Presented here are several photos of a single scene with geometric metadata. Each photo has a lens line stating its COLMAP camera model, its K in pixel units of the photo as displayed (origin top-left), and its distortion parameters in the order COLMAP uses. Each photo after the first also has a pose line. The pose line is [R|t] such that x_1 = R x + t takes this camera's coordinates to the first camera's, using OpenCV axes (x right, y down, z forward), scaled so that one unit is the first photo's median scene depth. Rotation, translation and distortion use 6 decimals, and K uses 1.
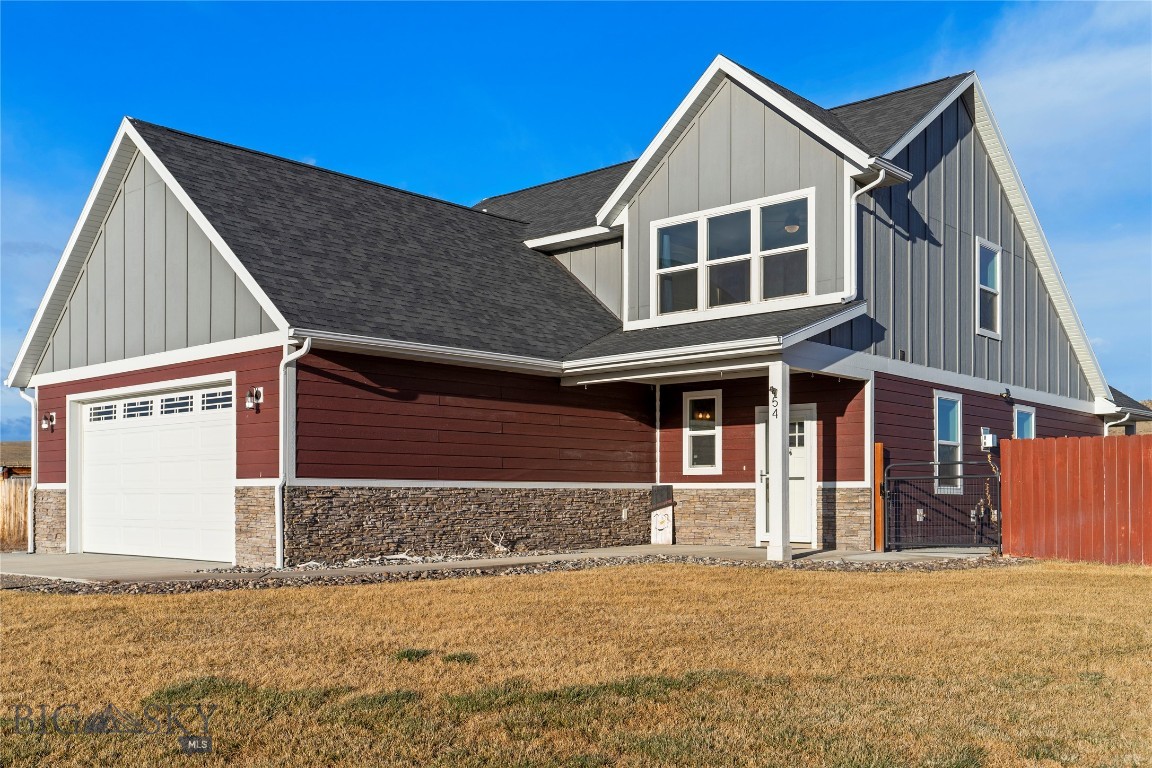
lens RADIAL K [[1091.9, 0, 578.0], [0, 1091.9, 383.1], [0, 0, 1]] dist [-0.014639, 0.000000]
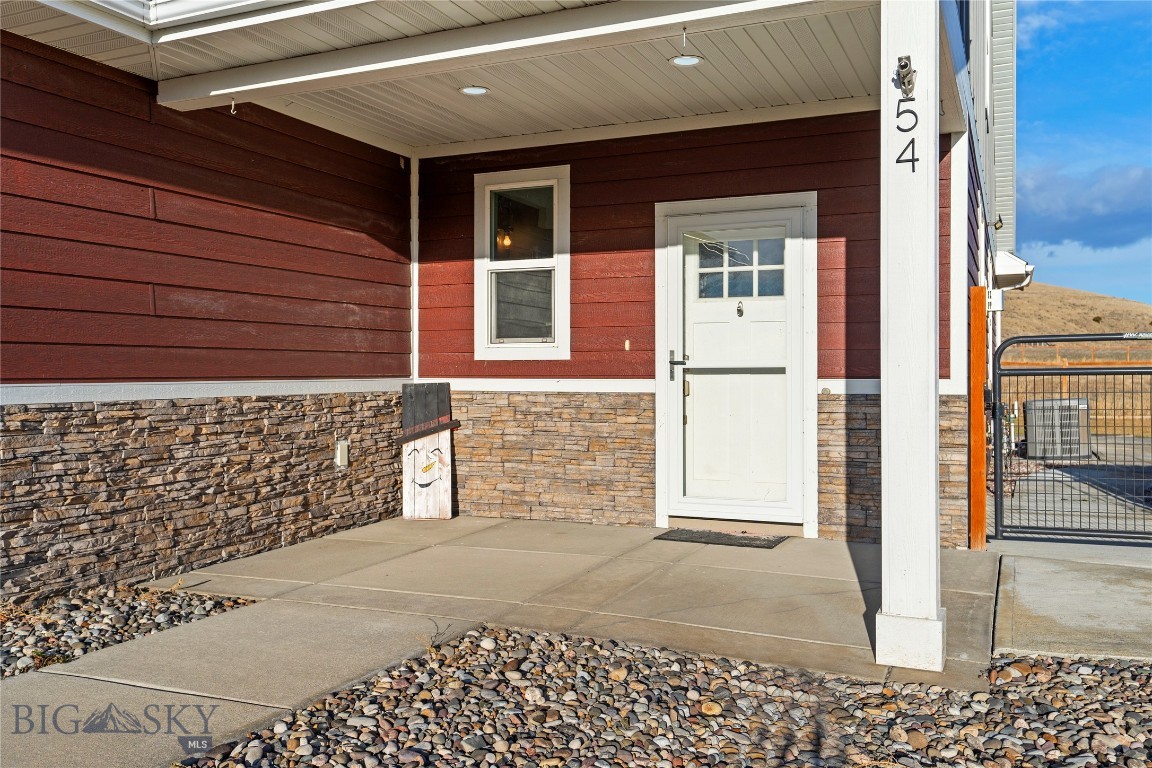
lens RADIAL K [[964.6, 0, 581.6], [0, 964.6, 385.5], [0, 0, 1]] dist [-0.004637, -0.004524]
pose [[0.951135, -0.005115, 0.308732, 0.016537], [-0.030933, 0.993254, 0.111754, 0.050207], [-0.307221, -0.115843, 0.944561, 0.627906]]
